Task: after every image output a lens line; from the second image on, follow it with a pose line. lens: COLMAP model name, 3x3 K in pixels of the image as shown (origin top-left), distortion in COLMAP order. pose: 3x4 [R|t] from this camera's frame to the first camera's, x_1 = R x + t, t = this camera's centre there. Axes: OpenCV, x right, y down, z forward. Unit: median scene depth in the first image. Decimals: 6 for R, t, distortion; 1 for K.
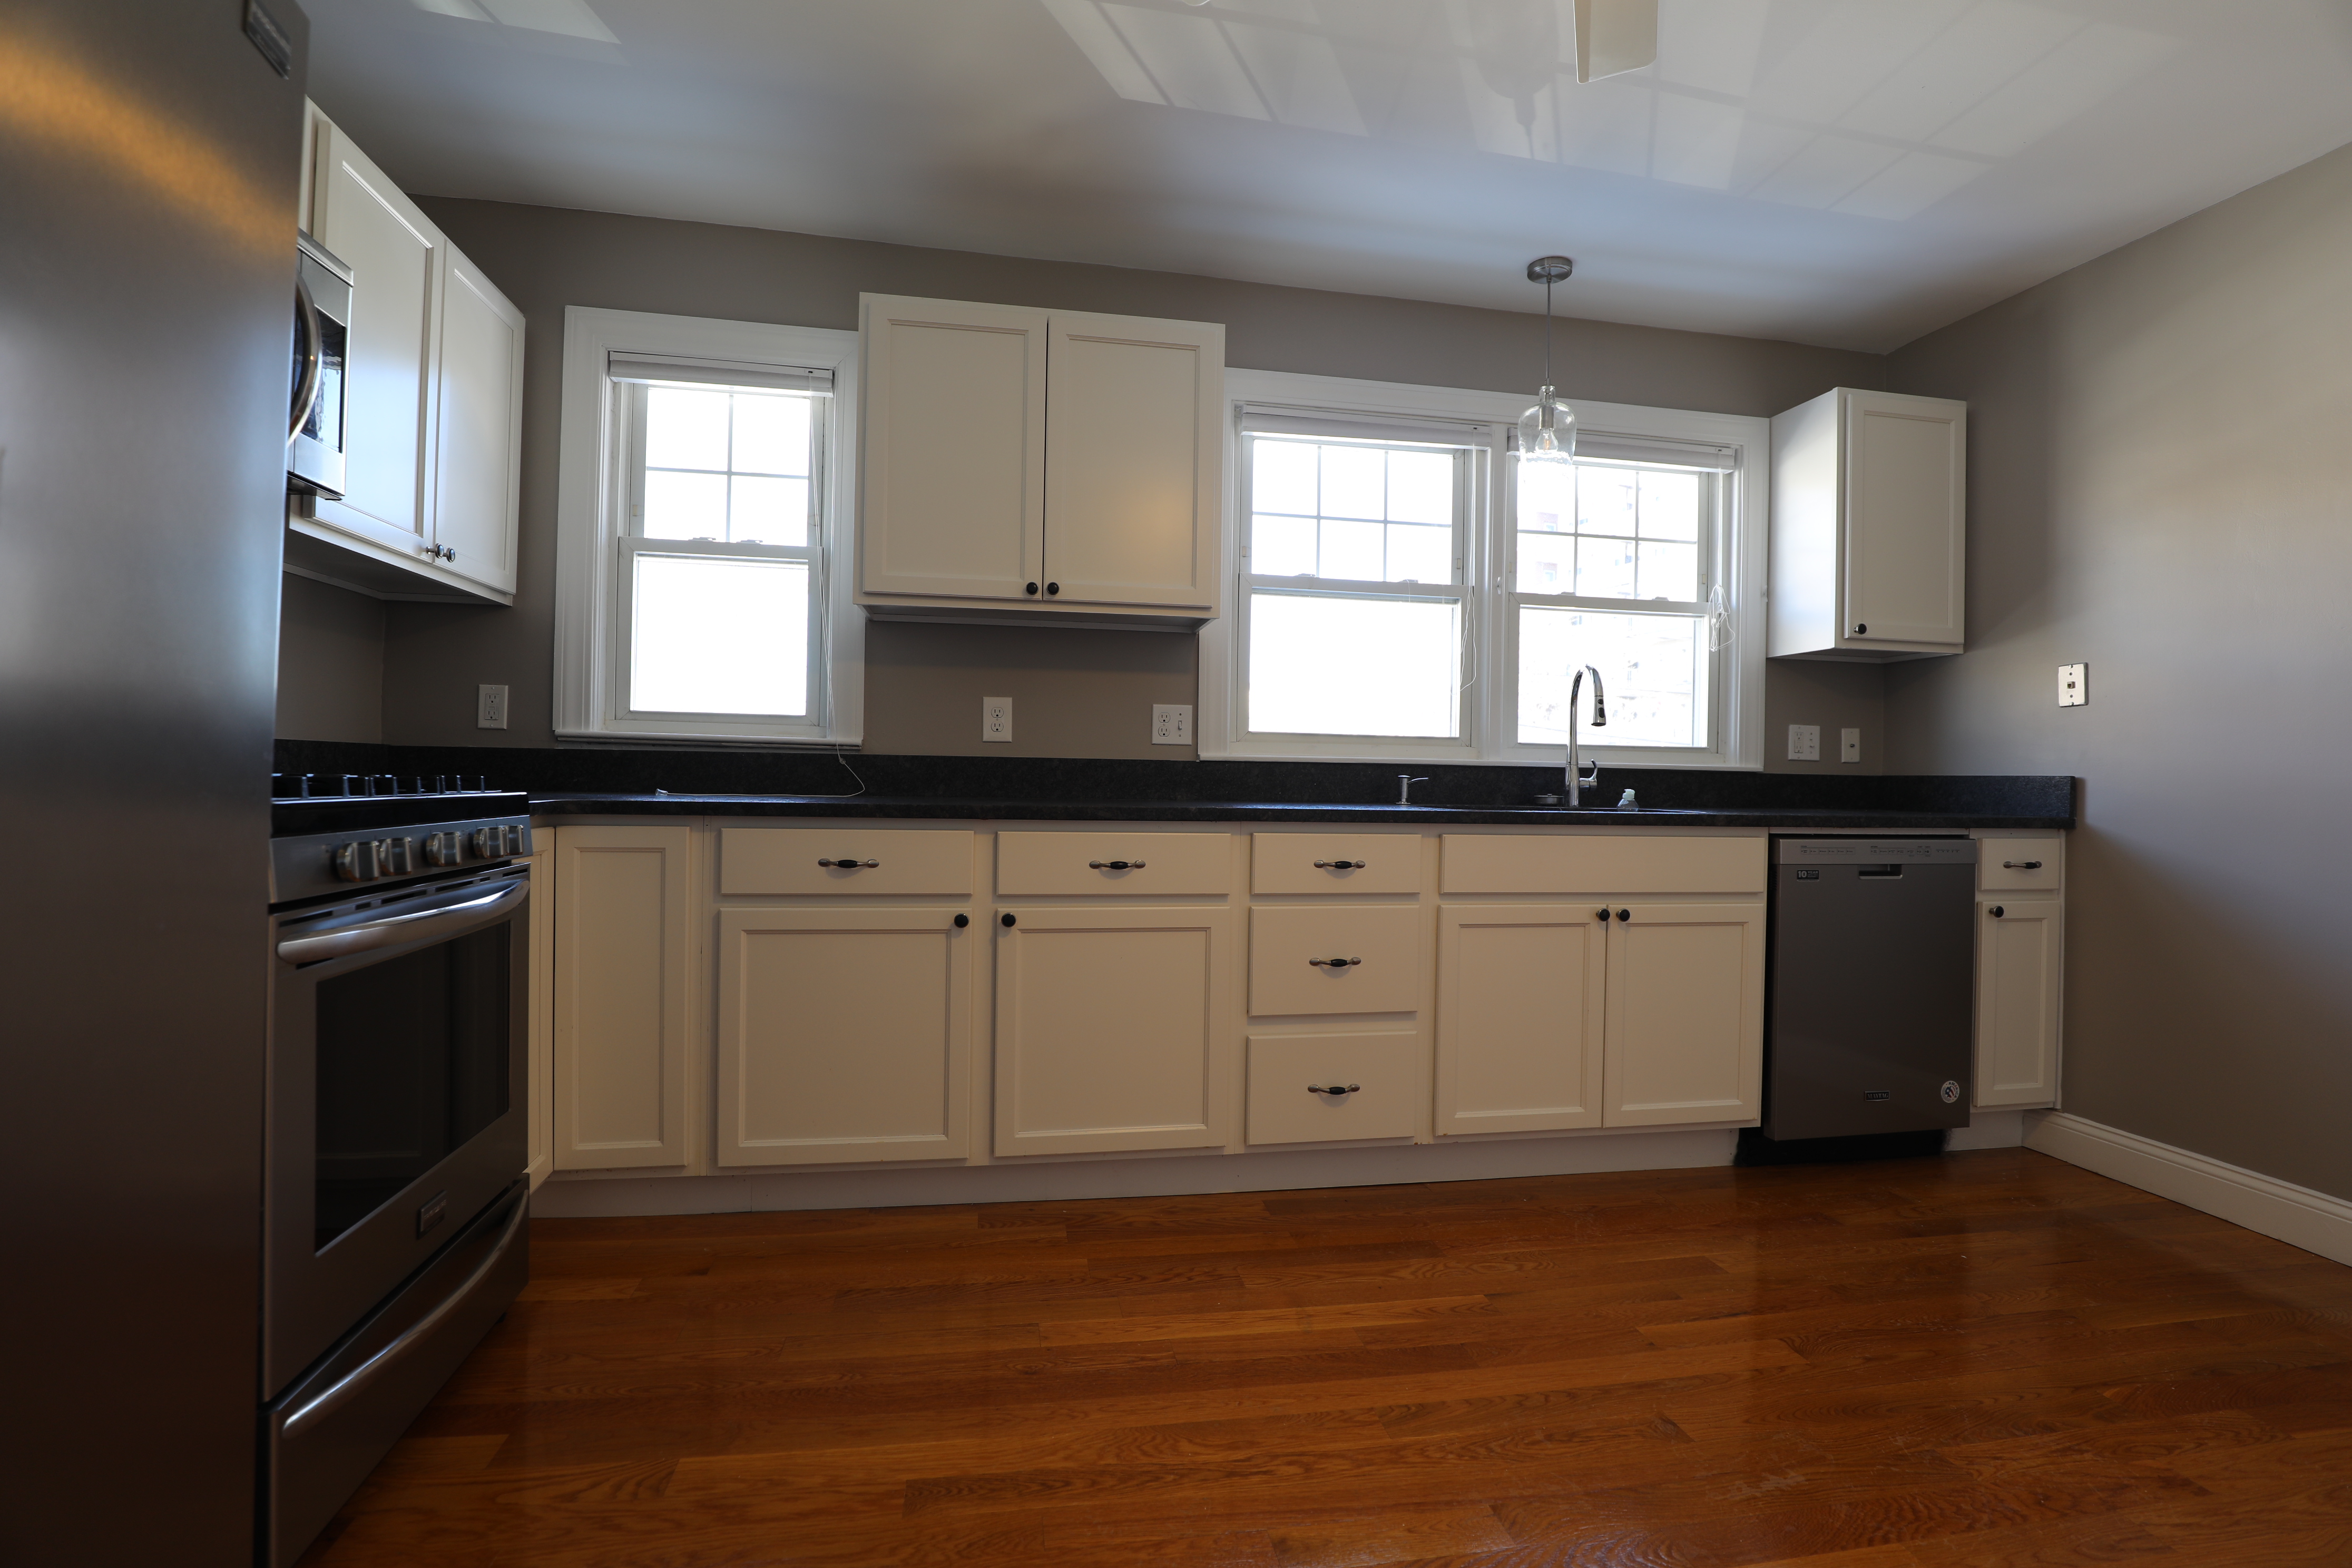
lens RADIAL K [[1079.8, 0, 1176.0], [0, 1079.8, 784.0], [0, 0, 1]] dist [-0.035739, 0.007324]
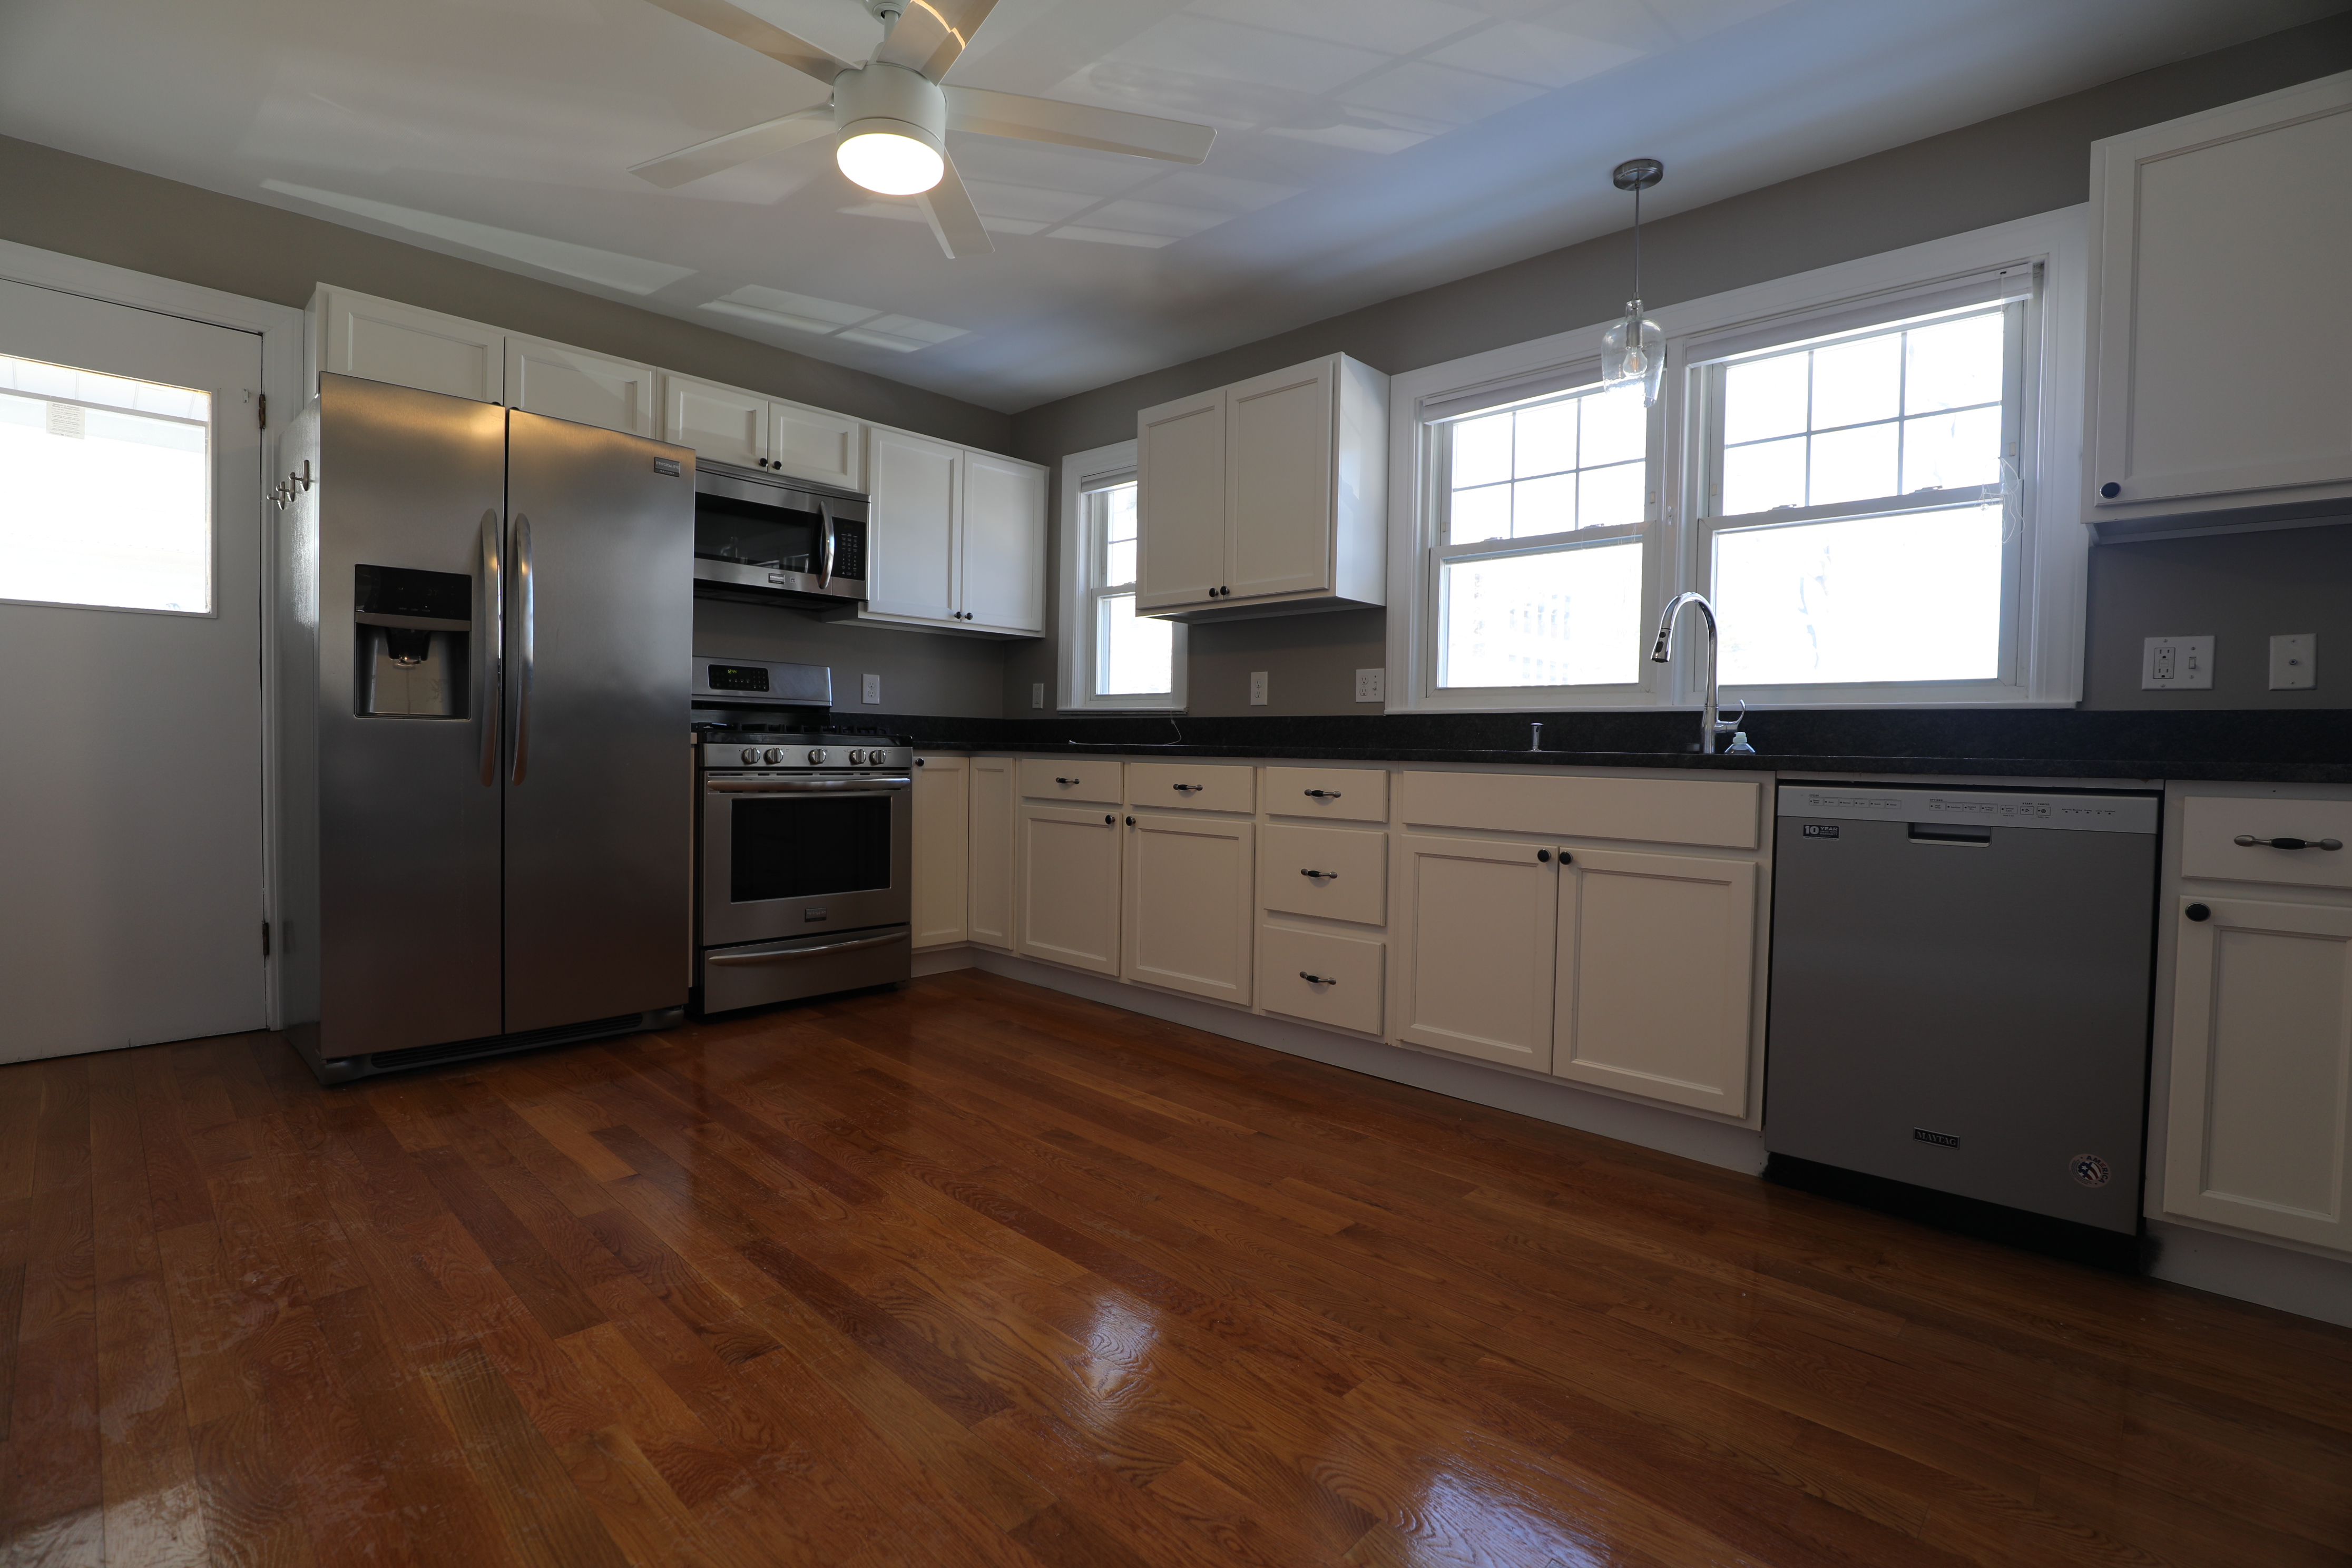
lens RADIAL K [[1052.6, 0, 1171.0], [0, 1052.6, 782.2], [0, 0, 1]] dist [-0.031555, 0.005547]
pose [[0.595798, 0.019494, -0.802898, 0.903963], [-0.012253, 0.999810, 0.015183, 0.041691], [0.803041, 0.000792, 0.595924, 0.146057]]
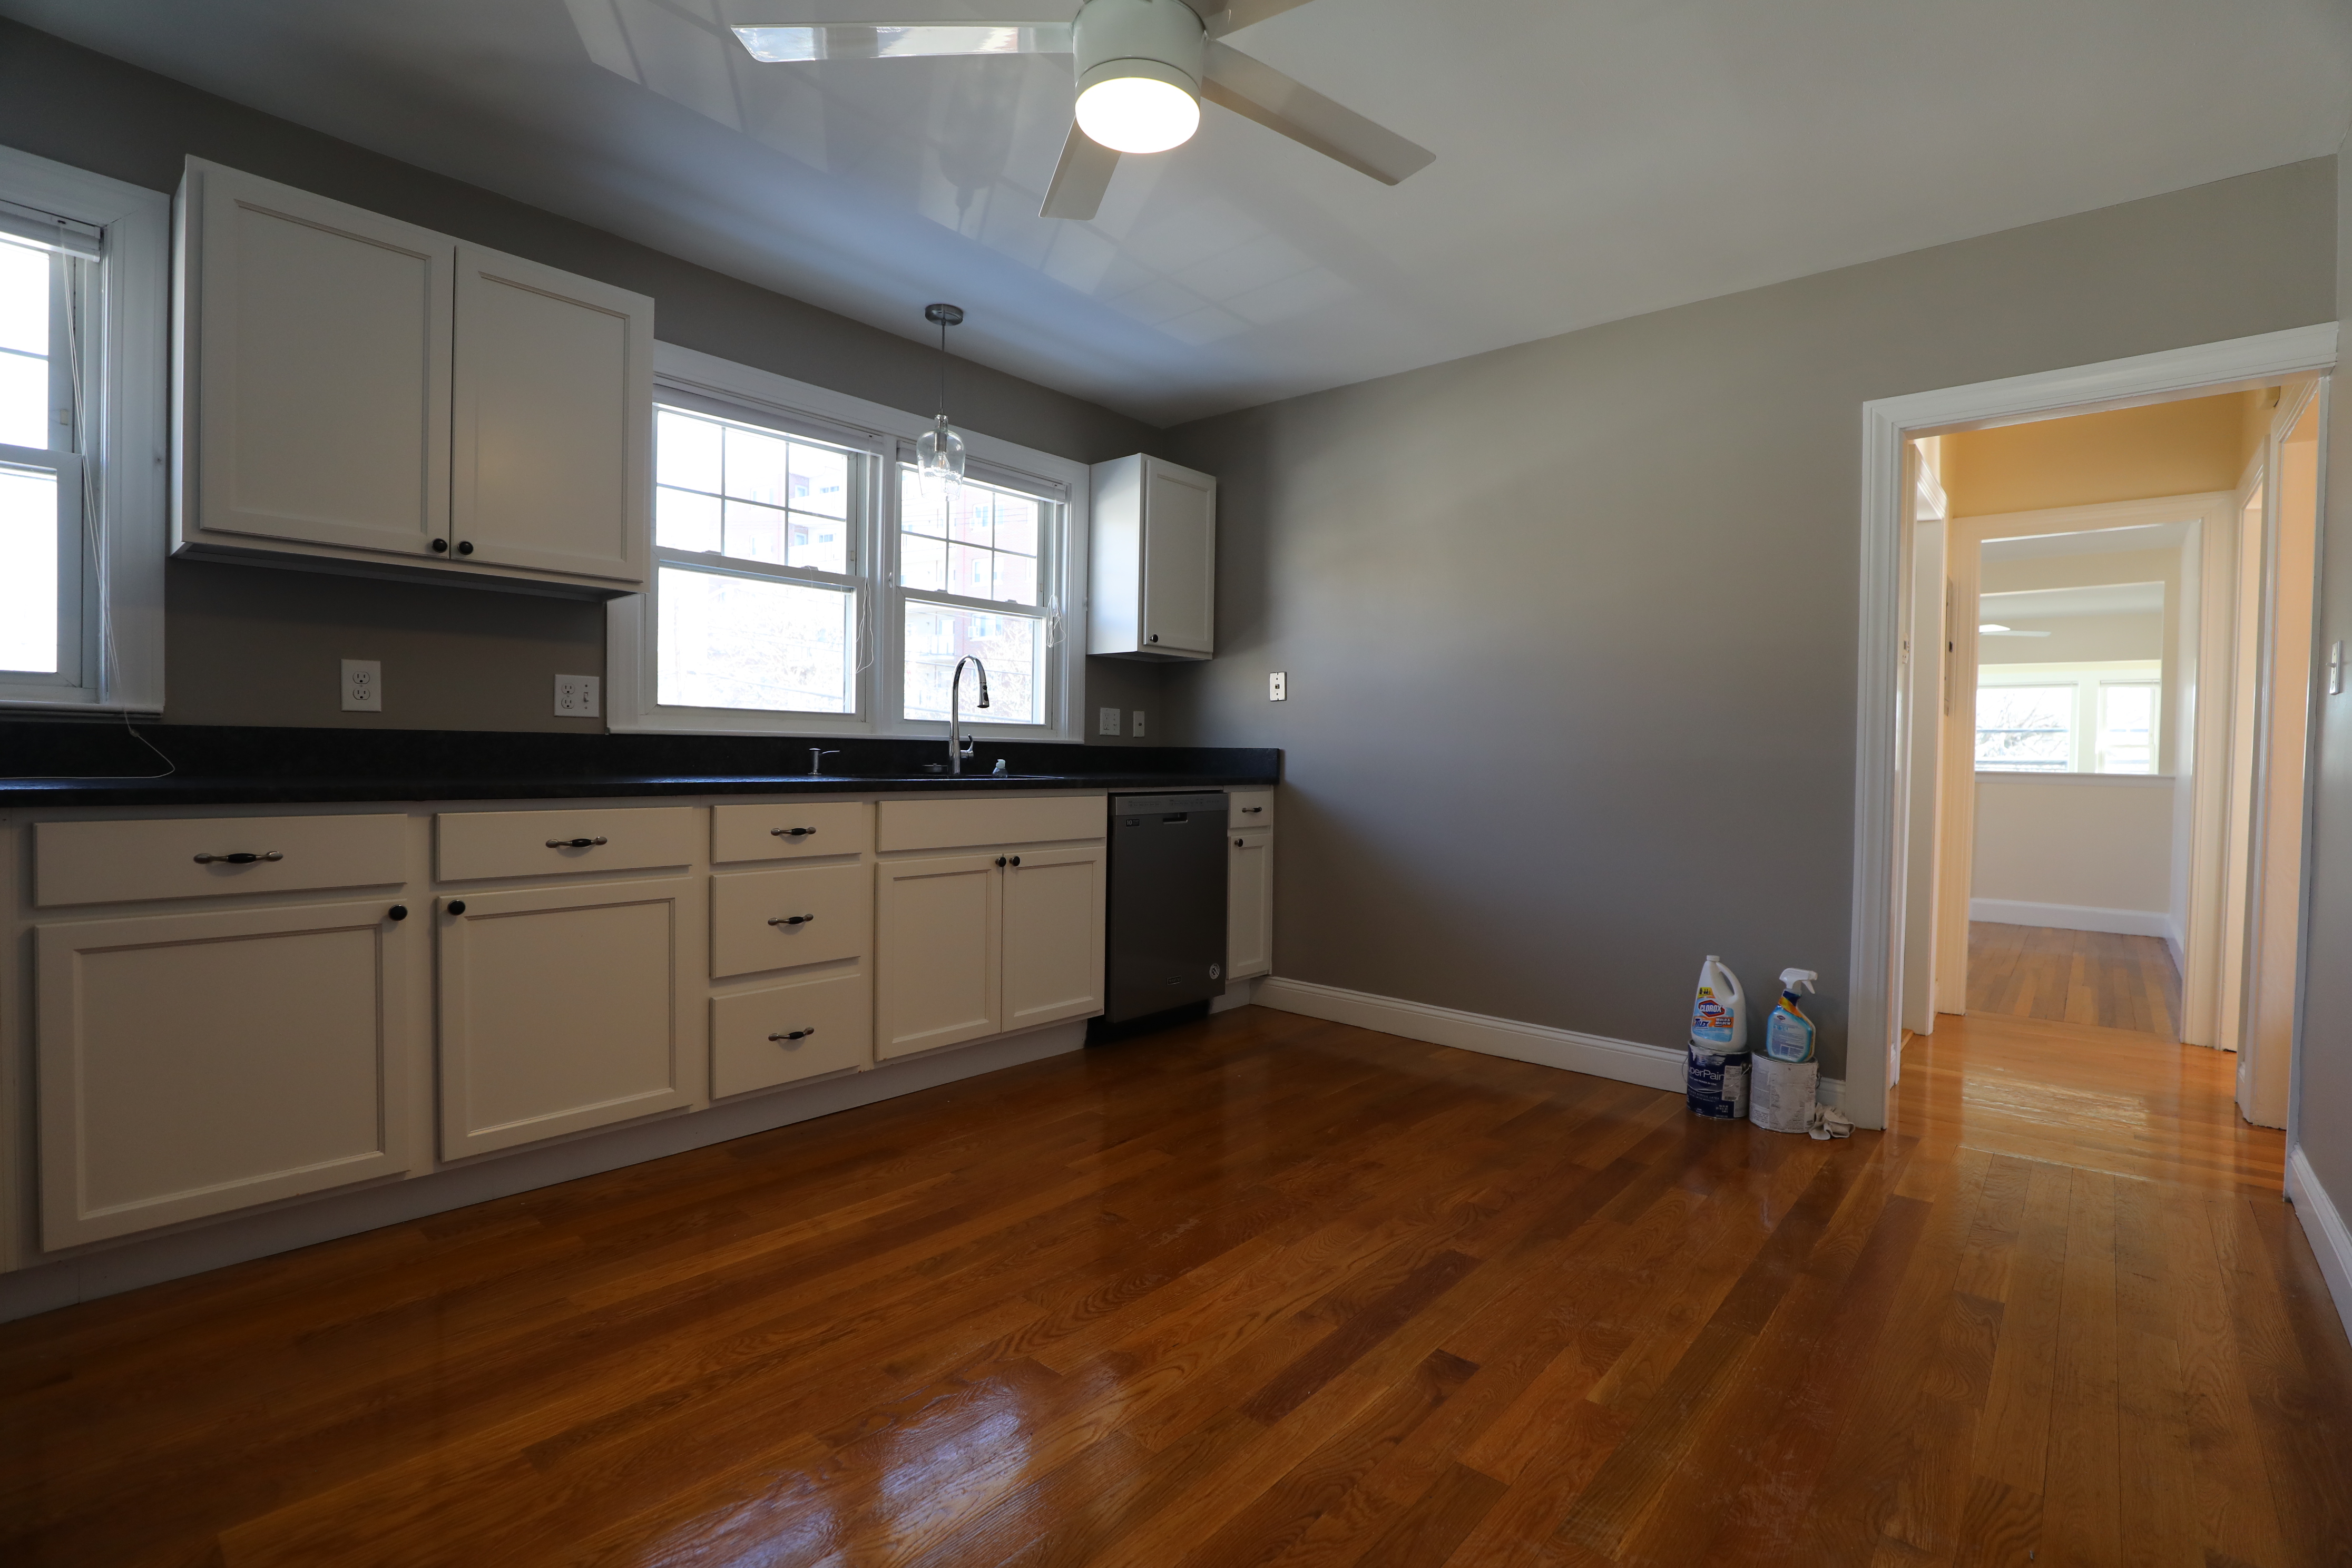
lens RADIAL K [[1079.8, 0, 1176.0], [0, 1079.8, 784.0], [0, 0, 1]] dist [-0.035739, 0.007324]
pose [[0.781896, -0.022290, 0.623010, -0.204701], [0.000990, 0.999404, 0.034513, -0.010221], [-0.623408, -0.026368, 0.781452, -0.090936]]
